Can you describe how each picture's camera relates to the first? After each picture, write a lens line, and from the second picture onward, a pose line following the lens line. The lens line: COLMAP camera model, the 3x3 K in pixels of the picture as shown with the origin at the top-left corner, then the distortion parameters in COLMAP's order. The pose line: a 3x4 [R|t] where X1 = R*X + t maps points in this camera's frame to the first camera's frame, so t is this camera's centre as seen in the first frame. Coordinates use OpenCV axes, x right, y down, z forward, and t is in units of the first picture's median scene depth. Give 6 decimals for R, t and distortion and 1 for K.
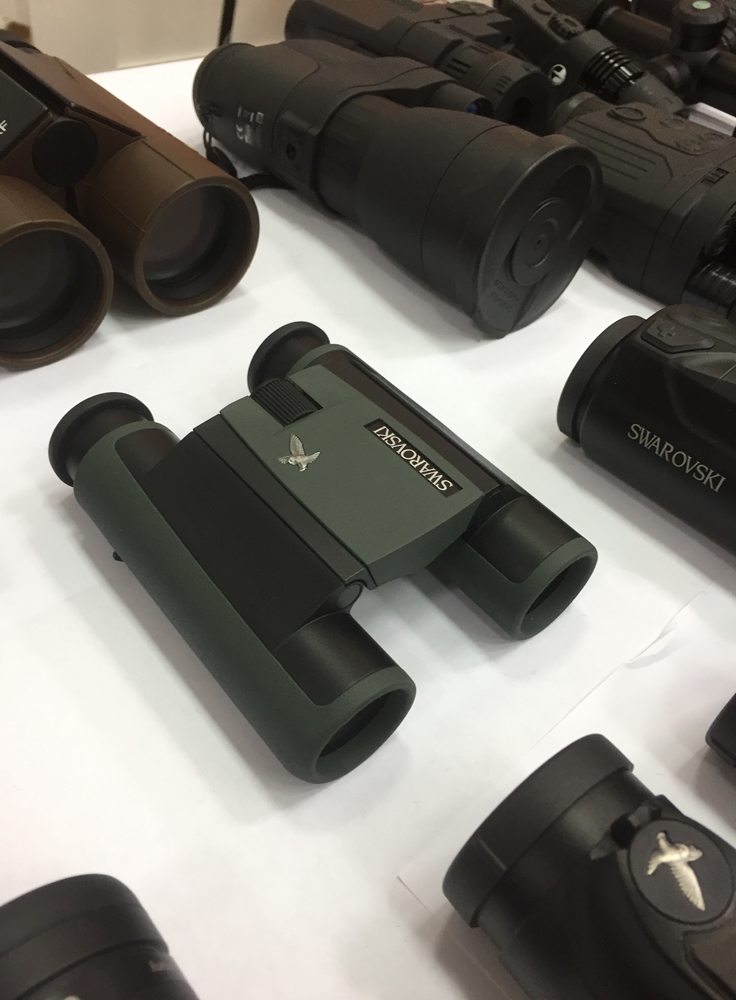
lens RADIAL K [[884.5, 0, 370.5], [0, 884.5, 466.0], [0, 0, 1]] dist [0.066148, -0.130759]
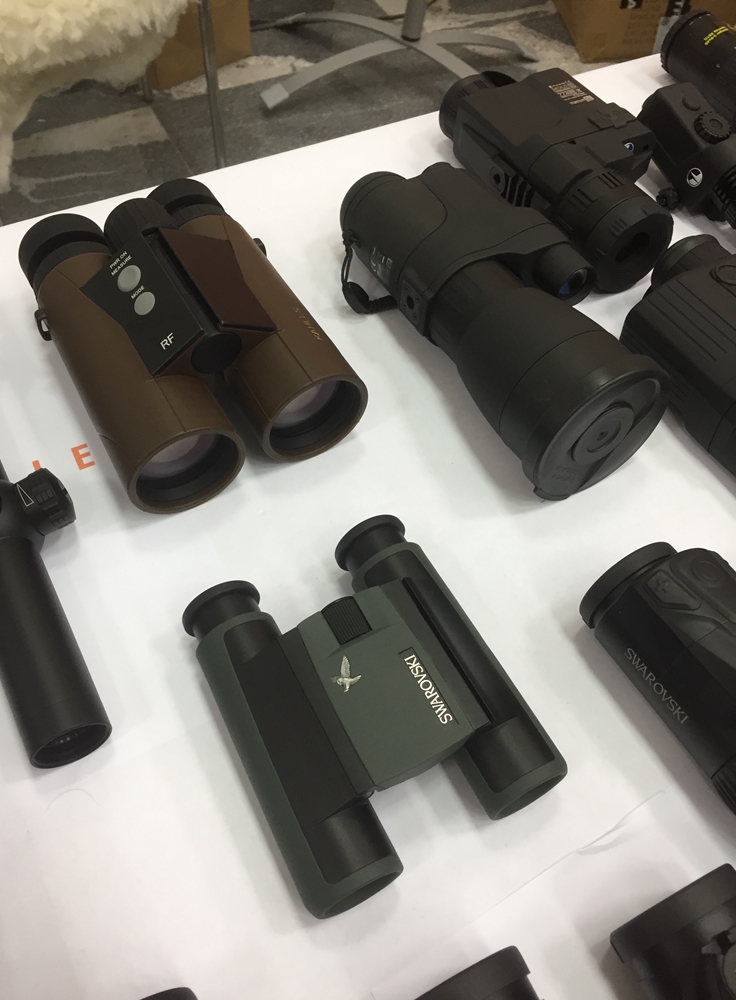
lens RADIAL K [[858.7, 0, 361.6], [0, 858.7, 497.9], [0, 0, 1]] dist [0.069213, -0.111932]
pose [[0.975458, 0.118954, -0.185288, 0.132547], [-0.088745, 0.982530, 0.163580, -0.422967], [0.201510, -0.143122, 0.968974, -0.213865]]
